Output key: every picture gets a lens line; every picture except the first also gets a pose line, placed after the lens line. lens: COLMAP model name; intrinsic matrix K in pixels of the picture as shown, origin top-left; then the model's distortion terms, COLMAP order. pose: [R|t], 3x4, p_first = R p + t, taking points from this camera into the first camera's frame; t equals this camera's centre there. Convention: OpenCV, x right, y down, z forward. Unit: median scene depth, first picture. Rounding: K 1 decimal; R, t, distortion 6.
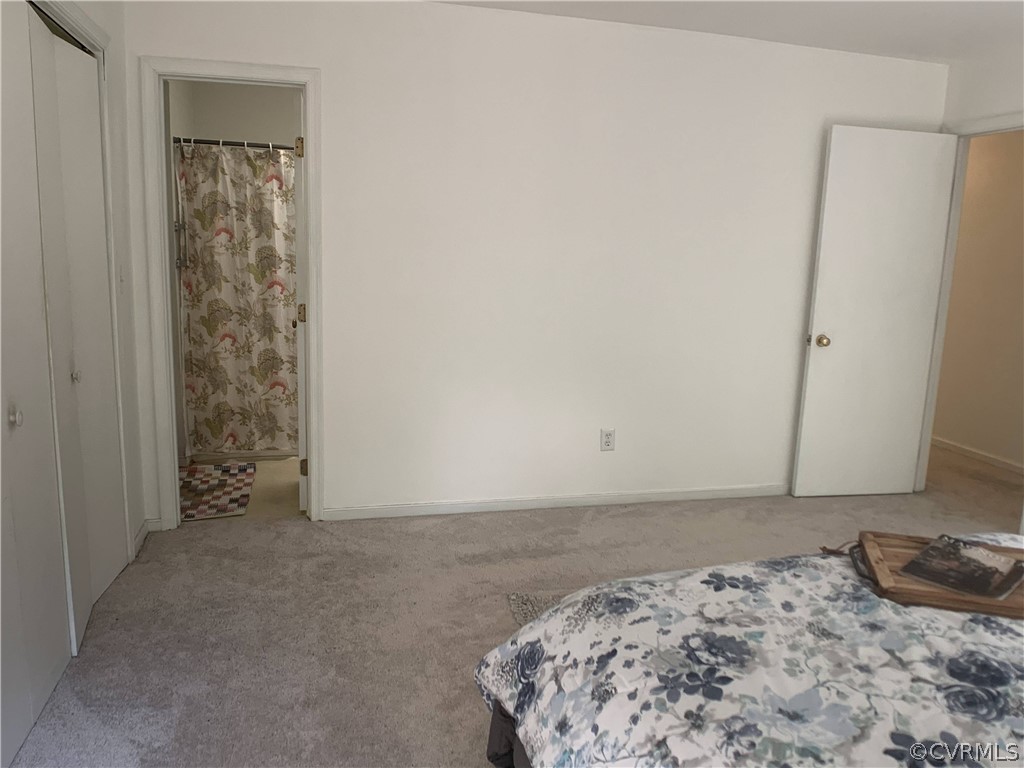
lens RADIAL K [[780.7, 0, 506.1], [0, 780.7, 385.6], [0, 0, 1]] dist [-0.027915, -0.006208]
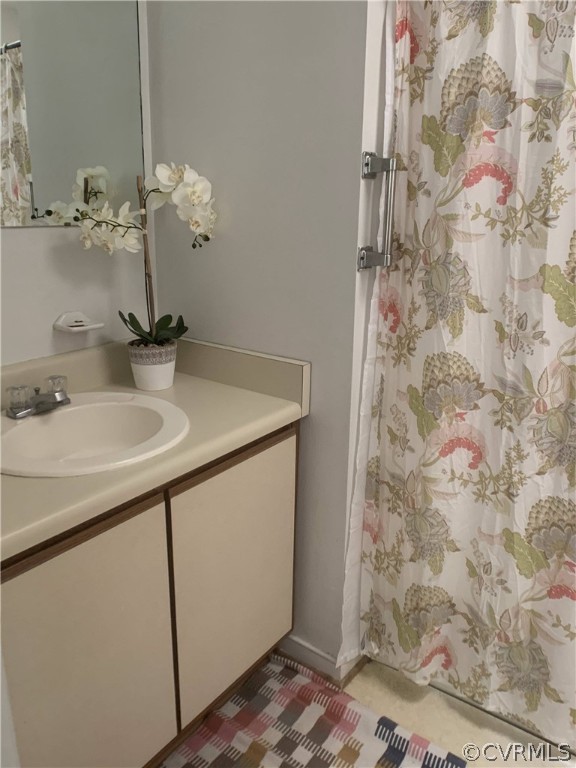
lens RADIAL K [[585.5, 0, 283.3], [0, 585.5, 375.7], [0, 0, 1]] dist [-0.027915, -0.006208]
pose [[0.637299, 0.195502, -0.745405, -0.200533], [-0.125063, 0.980700, 0.150289, -0.132482], [0.760401, -0.002557, 0.649449, 0.737569]]
